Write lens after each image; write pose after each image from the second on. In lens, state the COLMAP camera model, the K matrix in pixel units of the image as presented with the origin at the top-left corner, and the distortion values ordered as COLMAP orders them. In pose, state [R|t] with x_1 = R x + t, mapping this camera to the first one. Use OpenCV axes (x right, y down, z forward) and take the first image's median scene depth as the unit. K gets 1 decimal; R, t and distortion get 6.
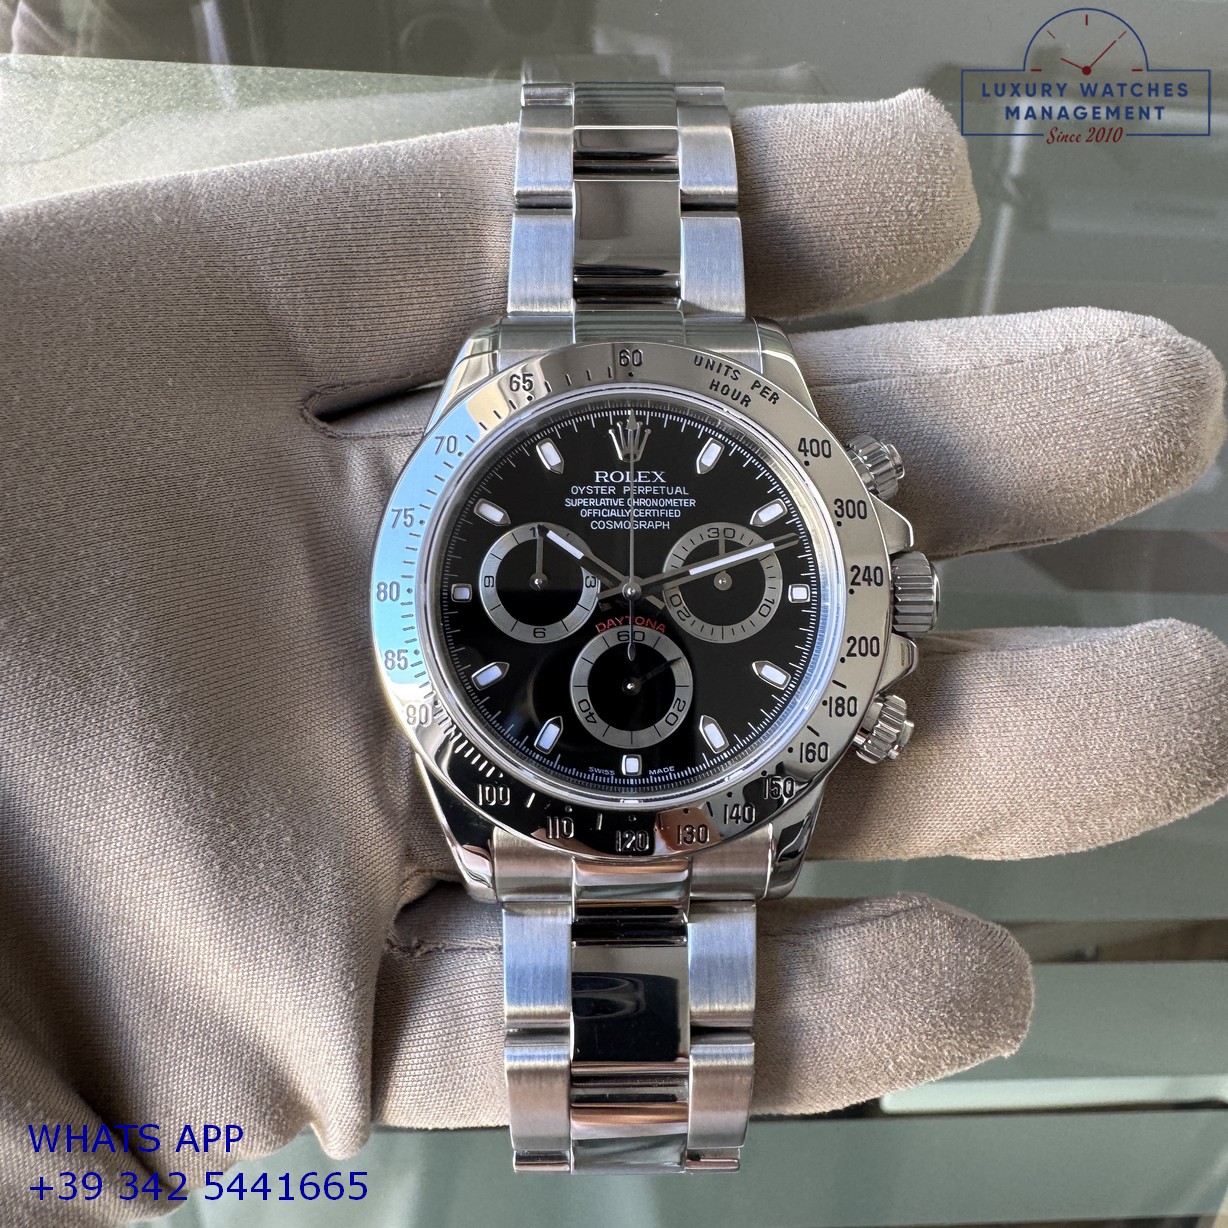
lens RADIAL K [[1241.7, 0, 613.7], [0, 1241.7, 585.4], [0, 0, 1]] dist [0.138114, 0.005973]
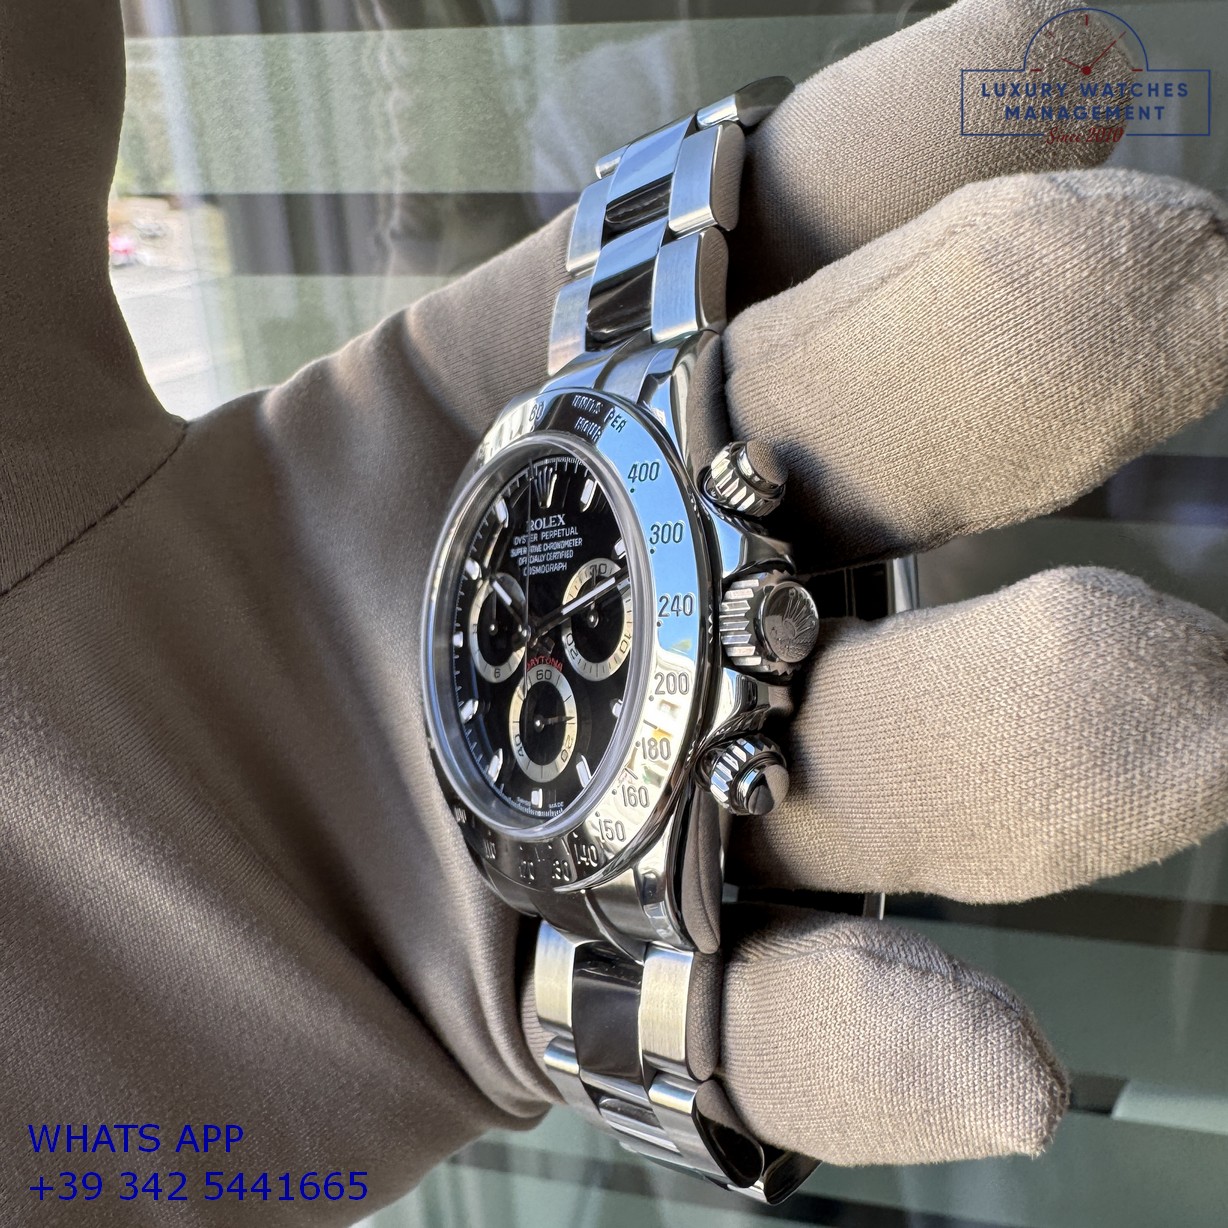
lens RADIAL K [[1241.7, 0, 613.7], [0, 1241.7, 585.4], [0, 0, 1]] dist [0.138114, 0.005973]
pose [[0.611211, -0.070711, -0.788302, 0.883177], [0.078607, 0.996500, -0.028438, -0.000236], [0.787554, -0.044585, 0.614630, 0.402156]]
